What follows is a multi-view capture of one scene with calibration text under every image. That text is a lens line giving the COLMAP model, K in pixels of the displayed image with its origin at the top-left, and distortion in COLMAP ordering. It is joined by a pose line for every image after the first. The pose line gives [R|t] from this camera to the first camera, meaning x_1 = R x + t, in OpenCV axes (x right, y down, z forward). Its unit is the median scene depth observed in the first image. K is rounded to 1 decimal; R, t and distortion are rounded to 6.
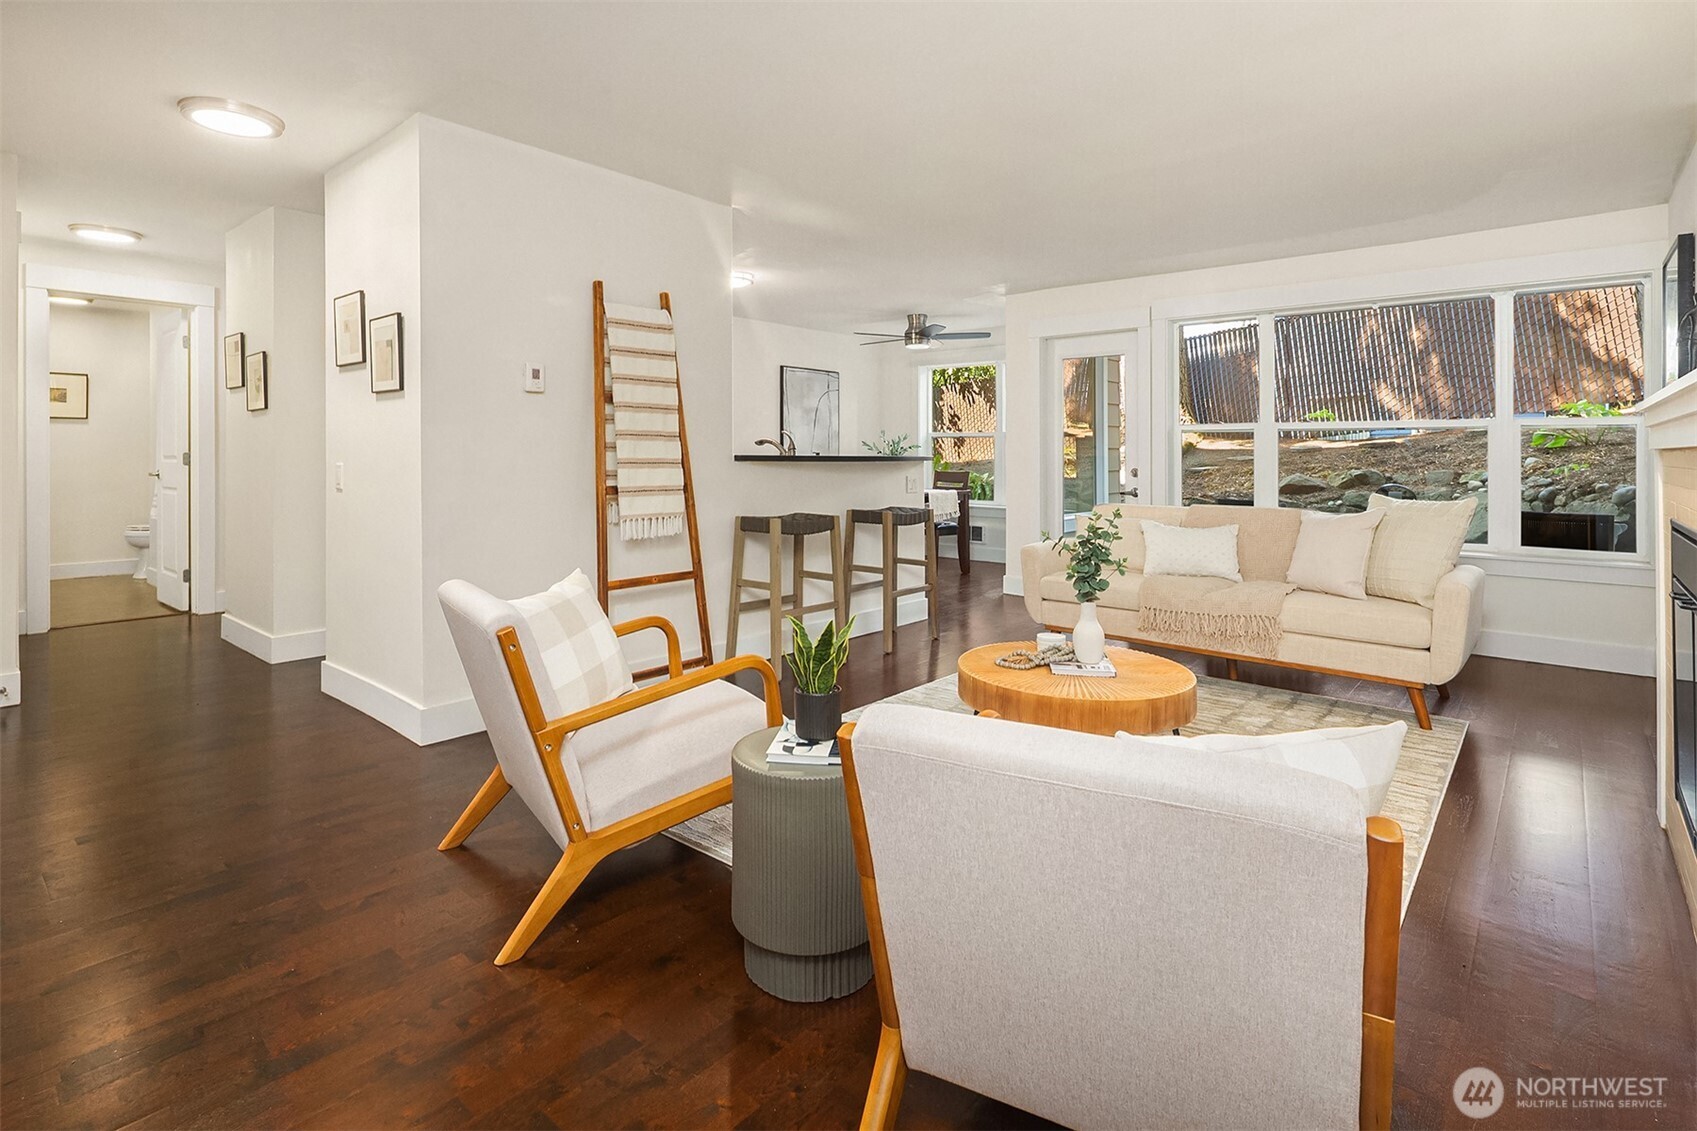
lens RADIAL K [[819.8, 0, 880.3], [0, 819.8, 494.3], [0, 0, 1]] dist [0.011586, -0.005311]
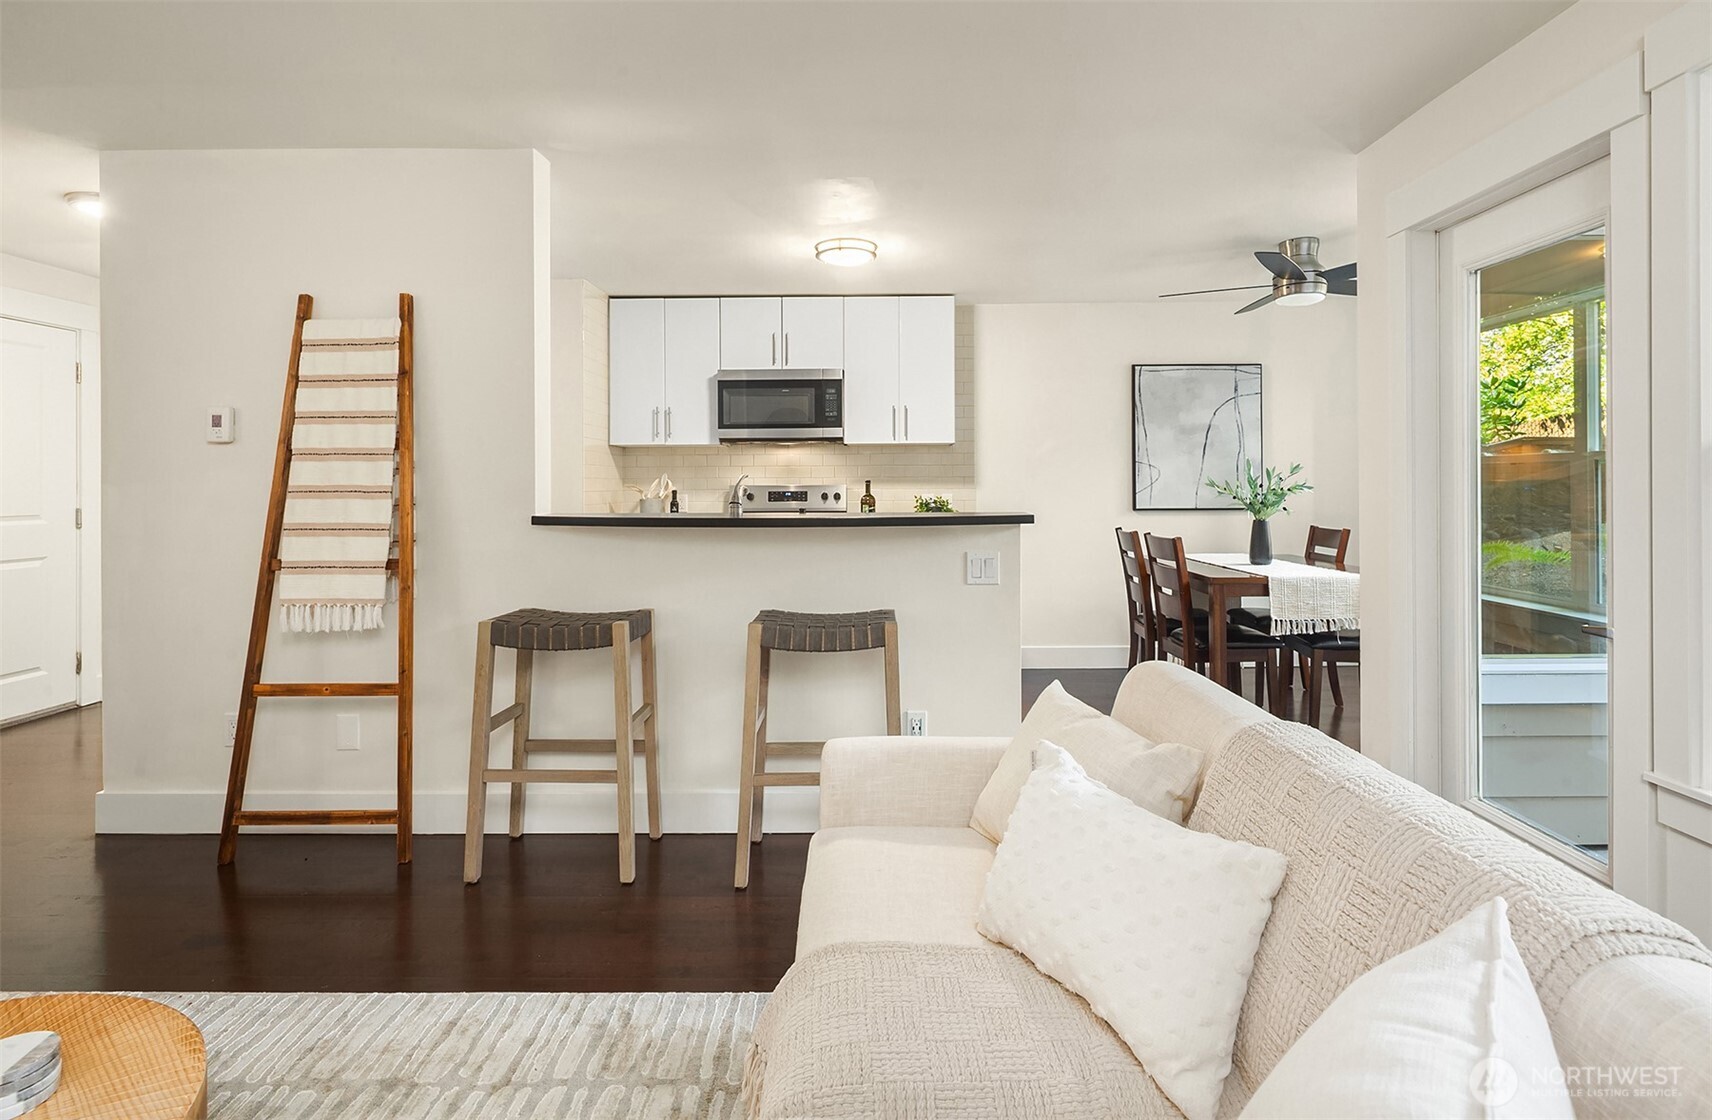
lens RADIAL K [[849.4, 0, 881.0], [0, 849.4, 486.1], [0, 0, 1]] dist [0.003707, -0.002476]
pose [[0.628616, -0.008559, -0.777669, 0.551383], [-0.029142, 0.998978, -0.034552, -0.057234], [0.777170, 0.044383, 0.627724, 0.796997]]
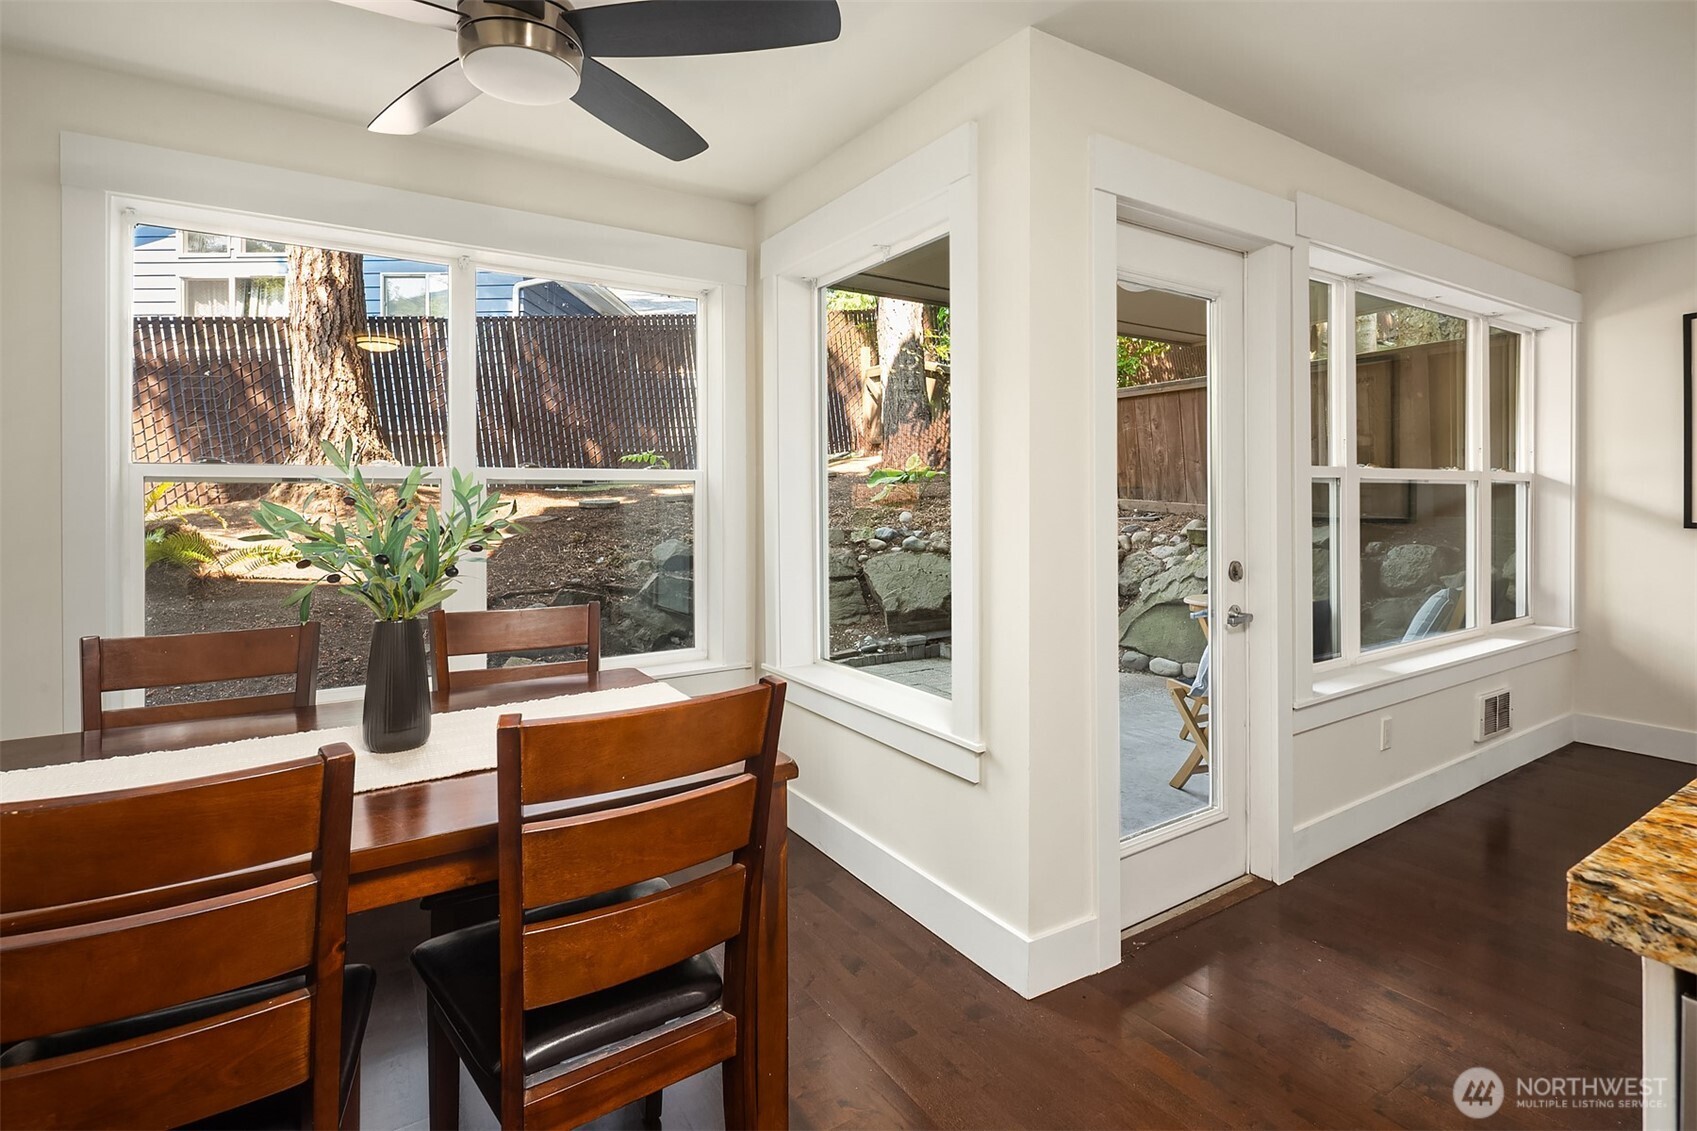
lens RADIAL K [[819.8, 0, 850.3], [0, 819.8, 497.5], [0, 0, 1]] dist [0.011586, -0.005311]
pose [[0.308725, -0.003688, 0.951144, -0.259643], [0.055900, 0.998334, -0.014274, -0.103080], [-0.949507, 0.057575, 0.308417, 1.533415]]
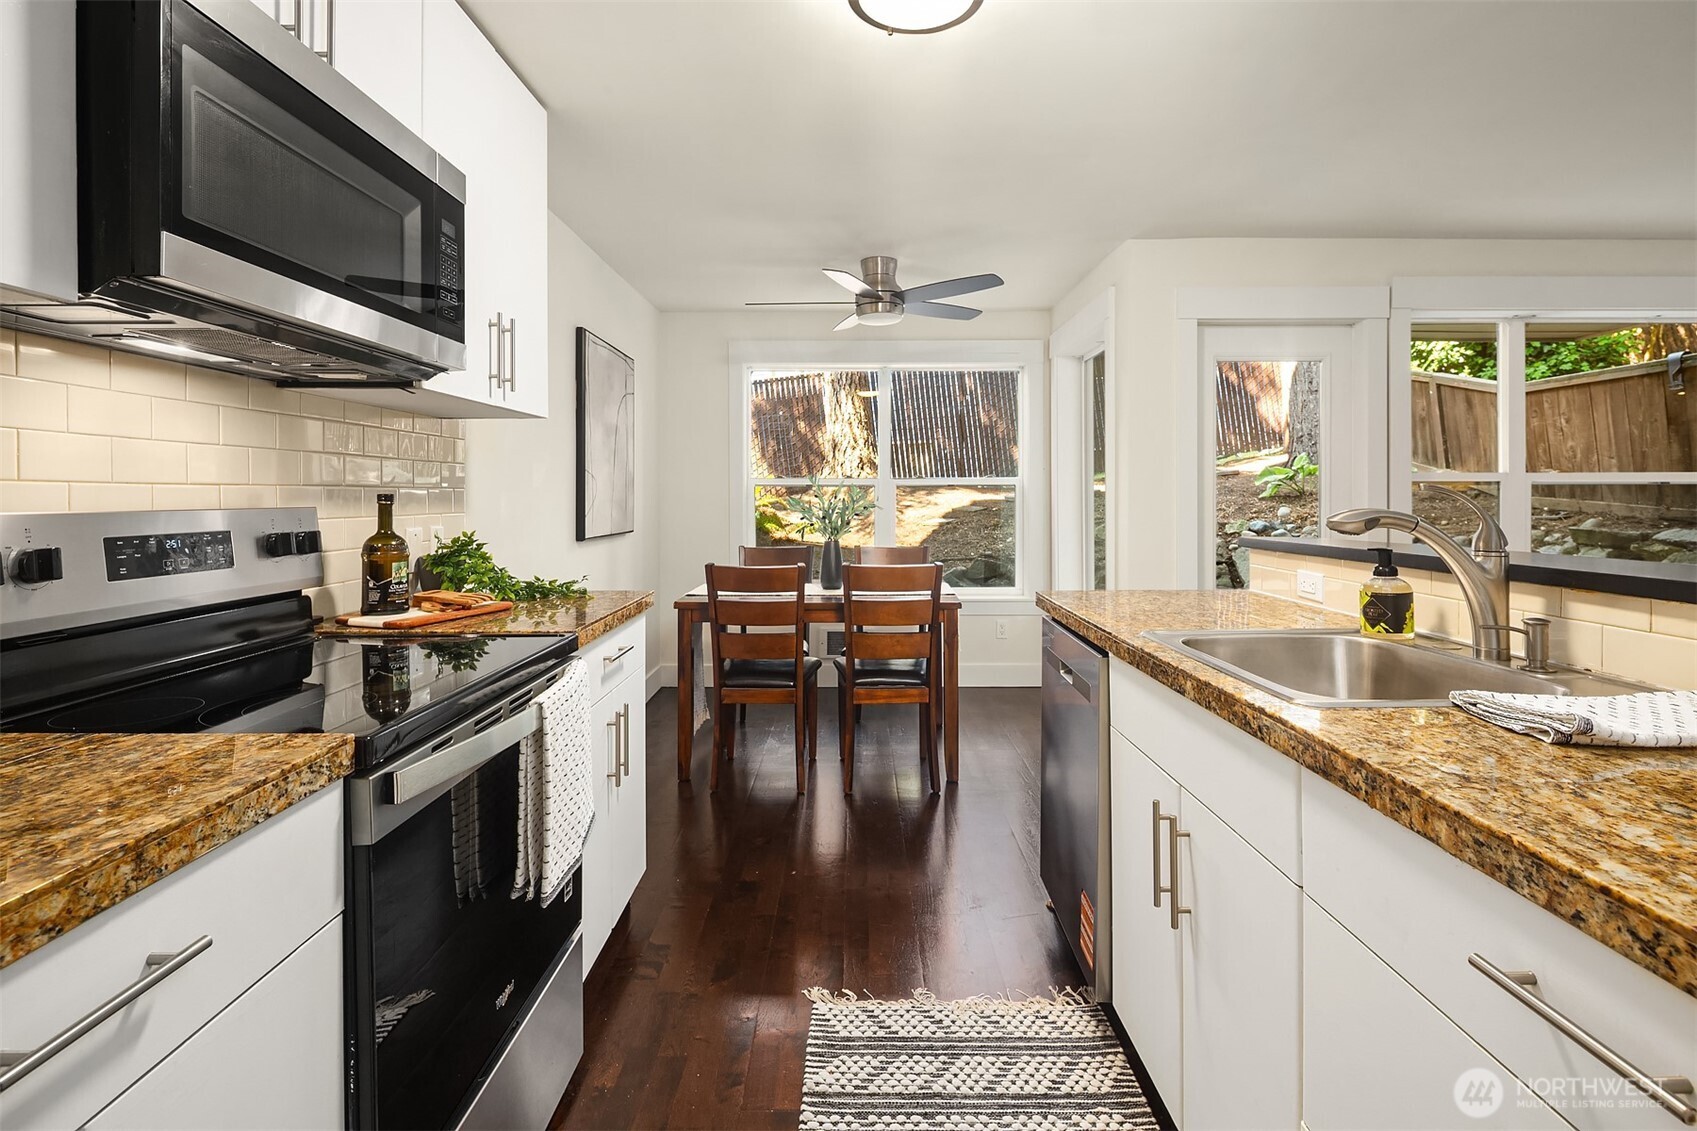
lens RADIAL K [[819.8, 0, 855.1], [0, 819.8, 499.0], [0, 0, 1]] dist [0.011586, -0.005311]
pose [[0.776630, -0.007899, 0.629907, -0.557605], [0.036273, 0.998823, -0.032197, -0.083272], [-0.628911, 0.047854, 0.776003, 1.077455]]
